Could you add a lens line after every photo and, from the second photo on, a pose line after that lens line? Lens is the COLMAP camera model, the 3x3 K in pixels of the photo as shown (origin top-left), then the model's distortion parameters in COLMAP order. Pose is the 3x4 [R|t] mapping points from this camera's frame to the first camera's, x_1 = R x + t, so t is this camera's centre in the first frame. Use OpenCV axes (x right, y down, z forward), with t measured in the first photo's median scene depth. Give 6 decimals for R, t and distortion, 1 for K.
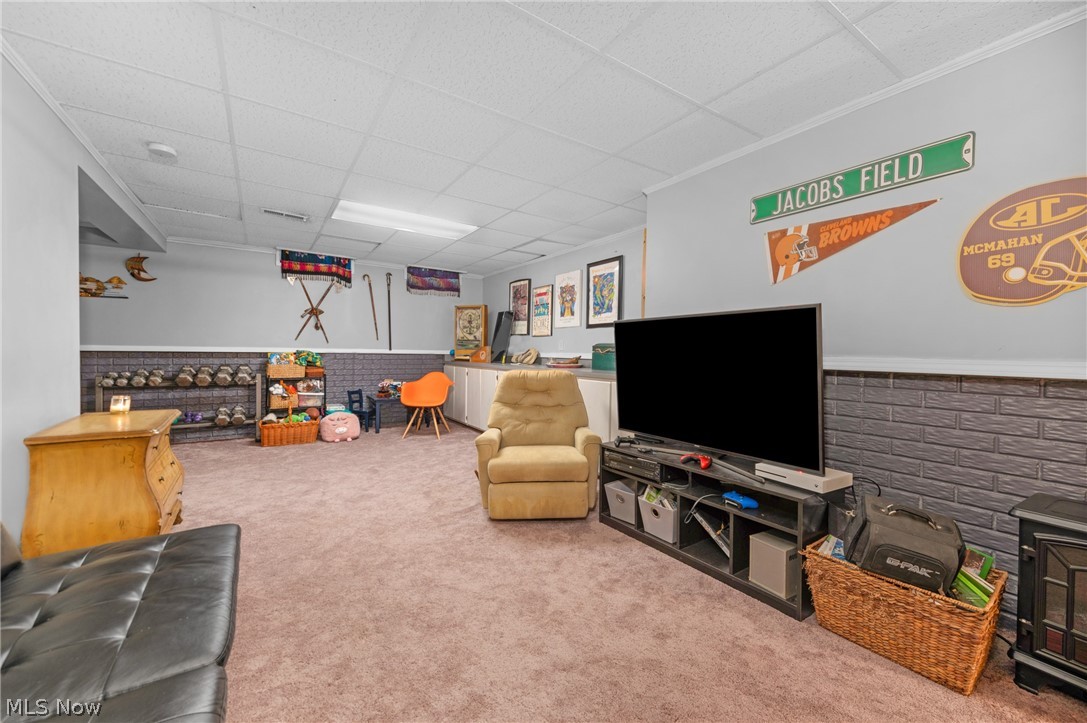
lens RADIAL K [[430.7, 0, 546.2], [0, 430.7, 357.3], [0, 0, 1]] dist [0.004376, -0.001285]
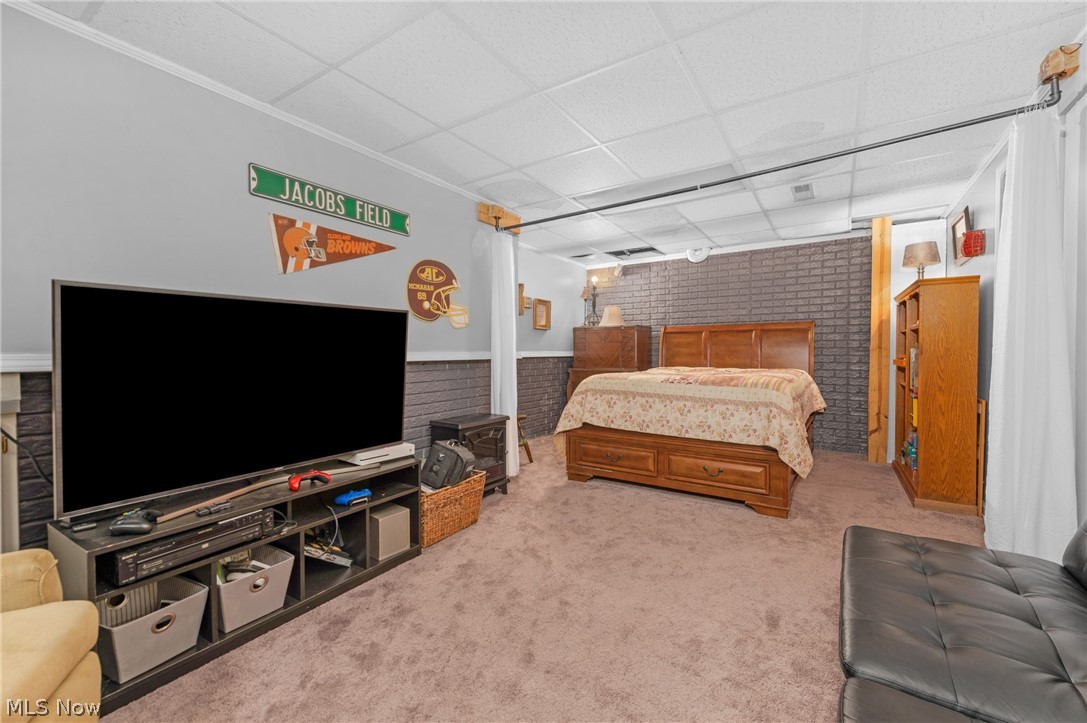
lens RADIAL K [[430.7, 0, 545.6], [0, 430.7, 357.6], [0, 0, 1]] dist [0.004376, -0.001285]
pose [[-0.388778, -0.029247, 0.920867, -0.616513], [0.007151, 0.999370, 0.034759, -0.021198], [-0.921304, 0.020099, -0.388324, 0.954236]]
